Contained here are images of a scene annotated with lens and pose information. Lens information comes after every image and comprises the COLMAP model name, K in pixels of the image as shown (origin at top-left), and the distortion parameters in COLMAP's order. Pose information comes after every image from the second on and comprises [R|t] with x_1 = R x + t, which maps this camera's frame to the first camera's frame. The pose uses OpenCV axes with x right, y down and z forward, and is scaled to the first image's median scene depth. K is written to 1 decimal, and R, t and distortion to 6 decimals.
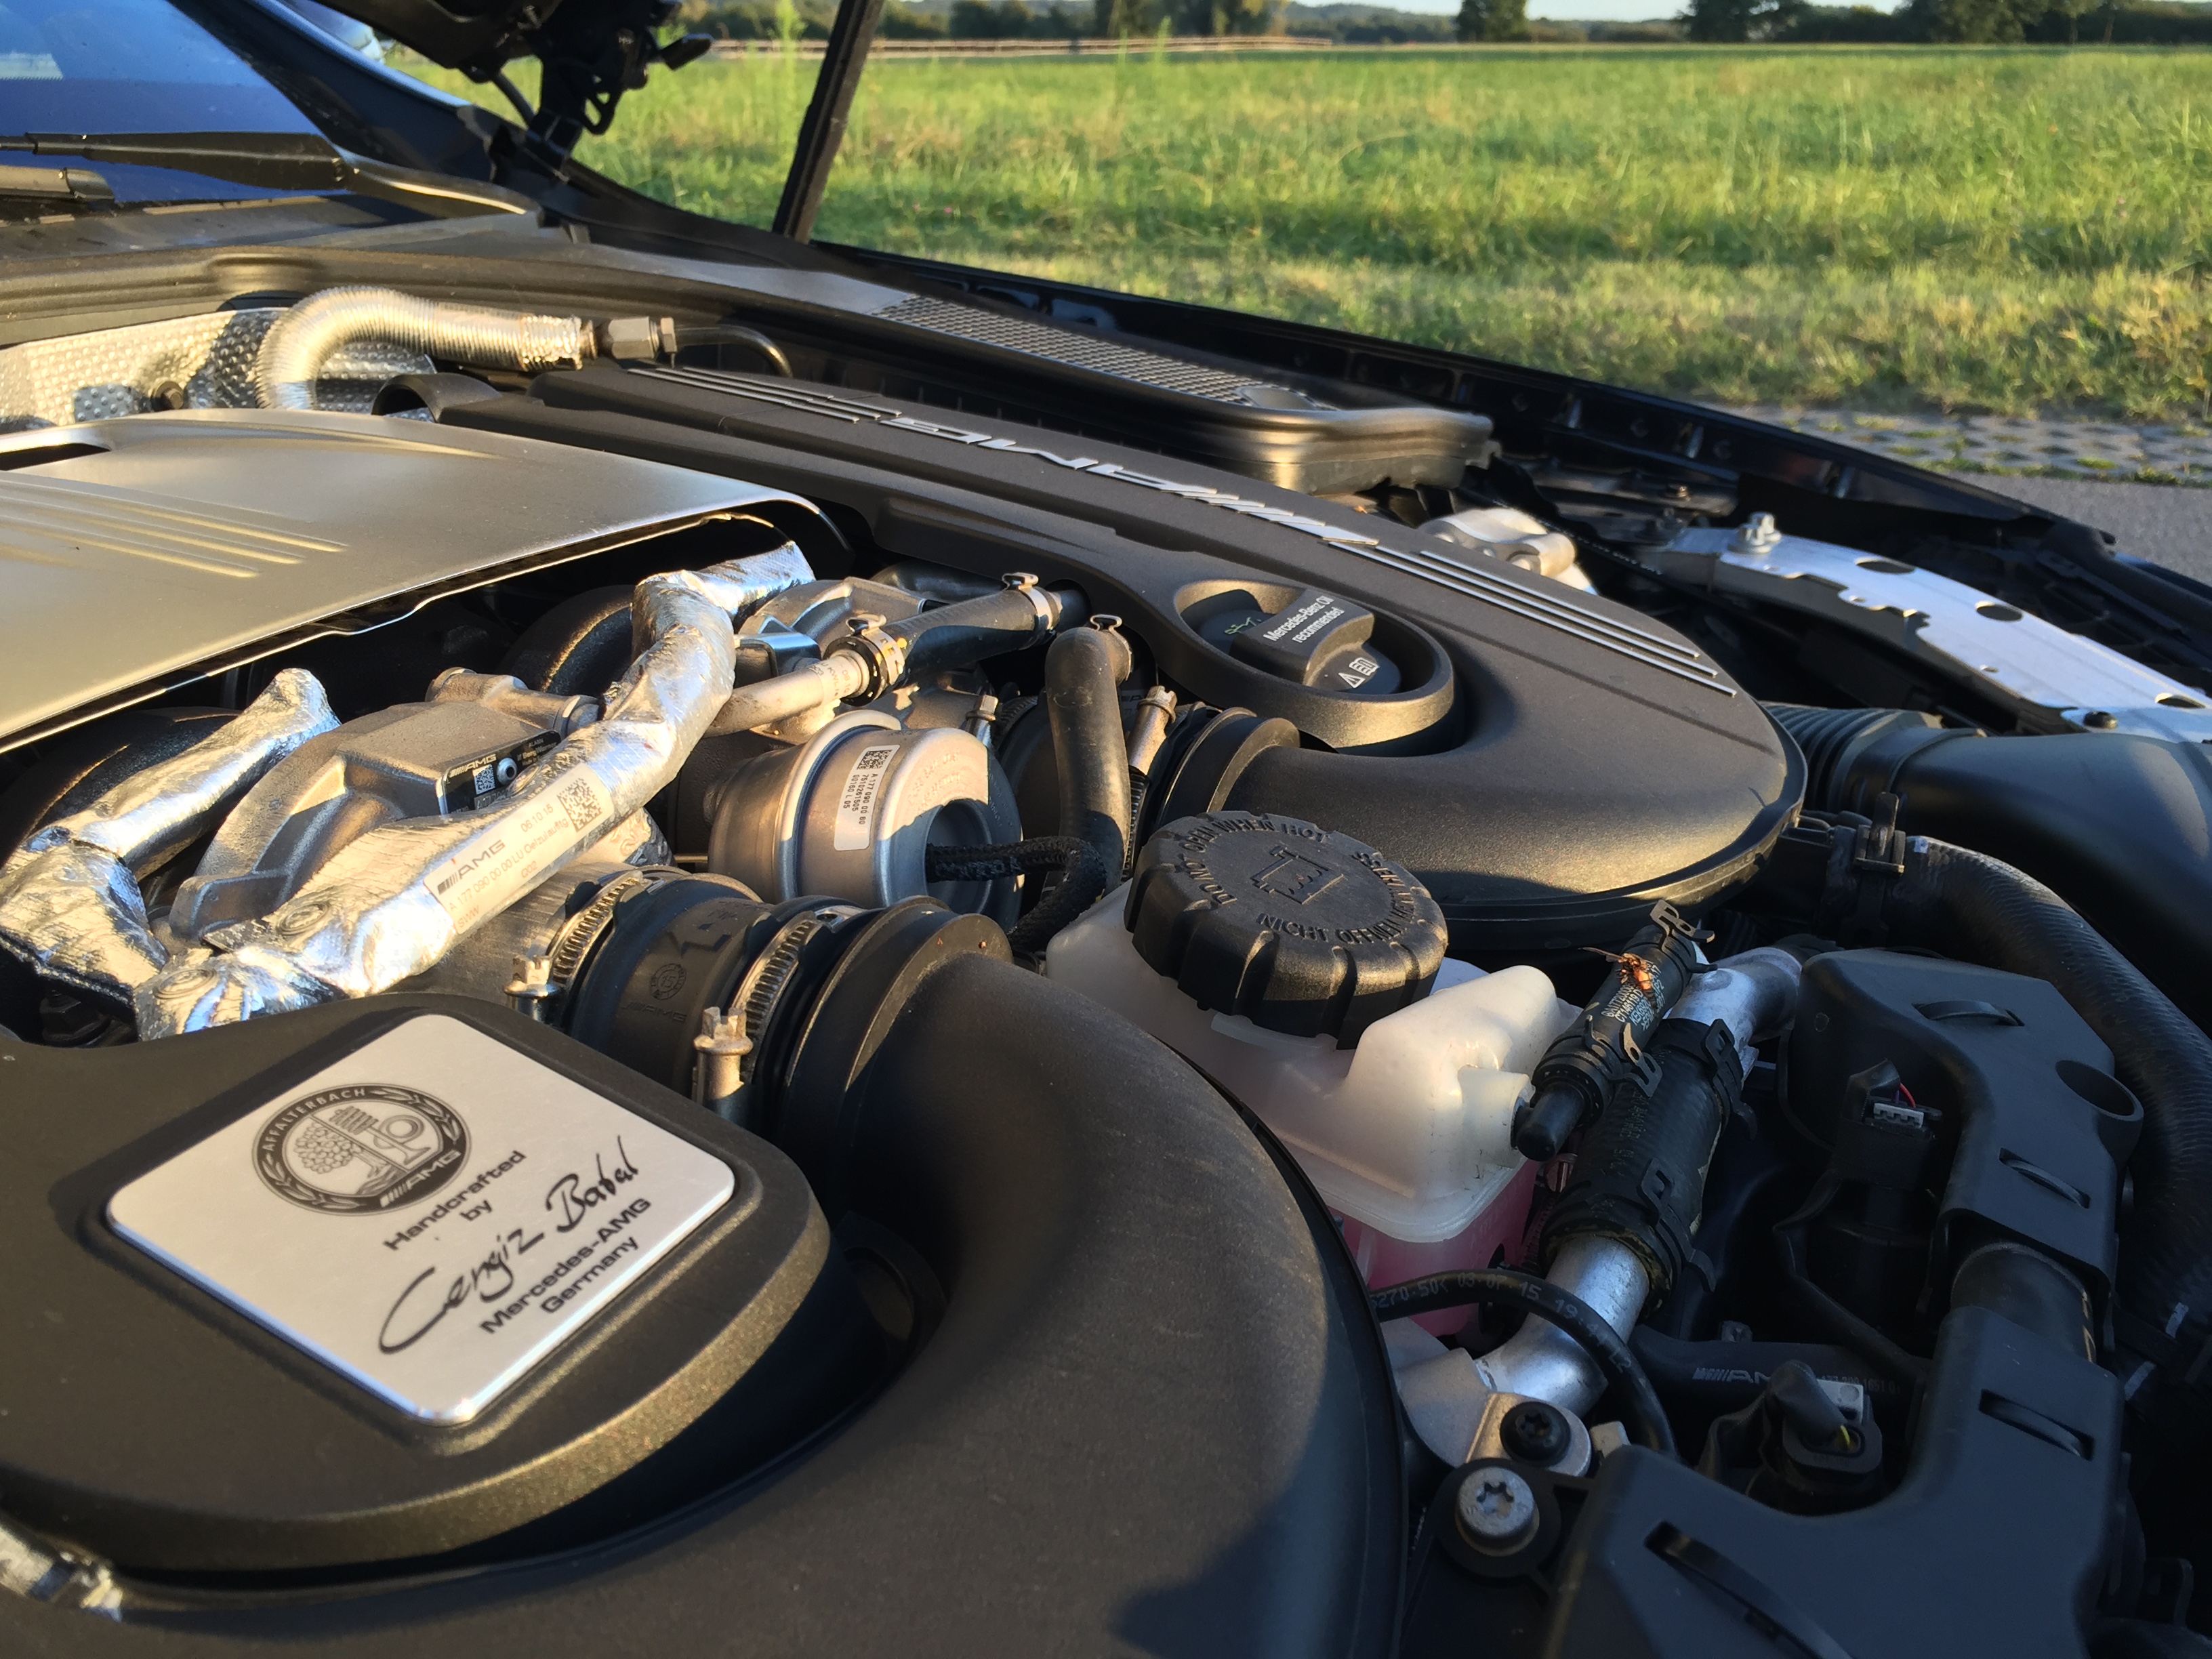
lens RADIAL K [[1906.7, 0, 1106.0], [0, 1906.7, 829.5], [0, 0, 1]] dist [0.049690, -0.095543]
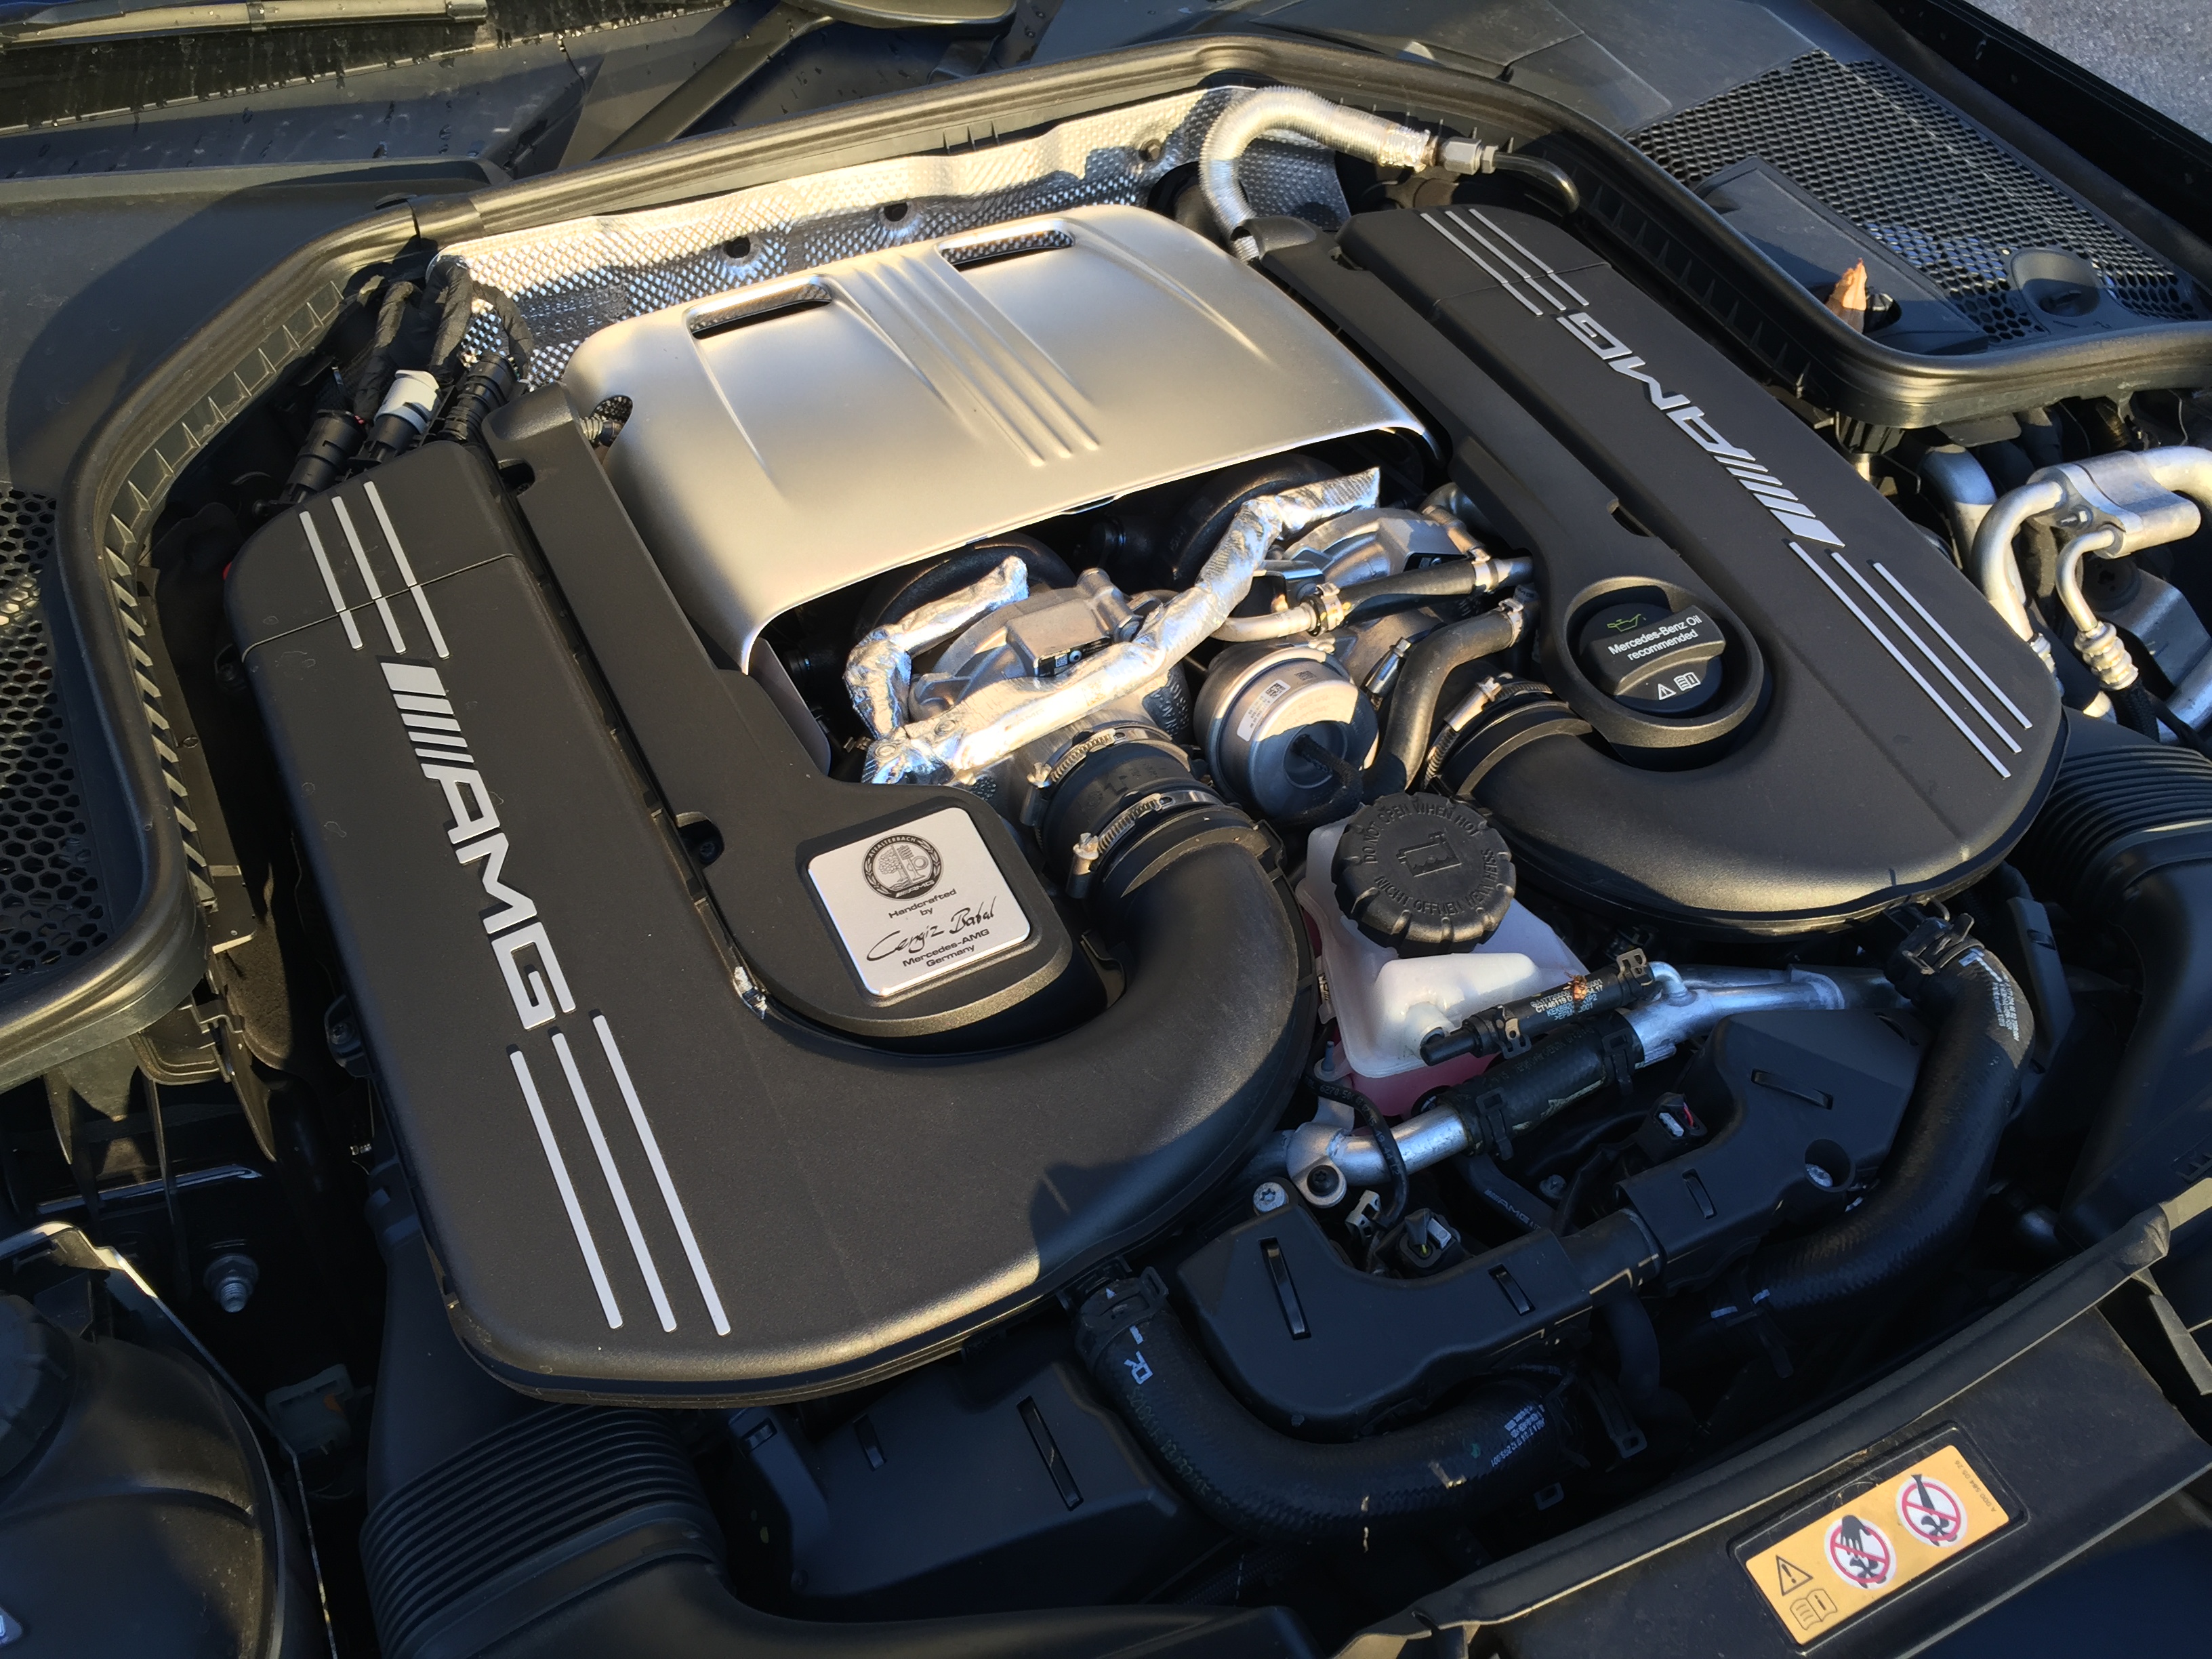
lens RADIAL K [[1906.7, 0, 1106.0], [0, 1906.7, 829.5], [0, 0, 1]] dist [0.049690, -0.095543]
pose [[0.803404, 0.384122, -0.454965, 0.717177], [-0.197413, 0.892705, 0.405099, -0.716828], [0.561757, -0.235642, 0.793033, -0.619388]]
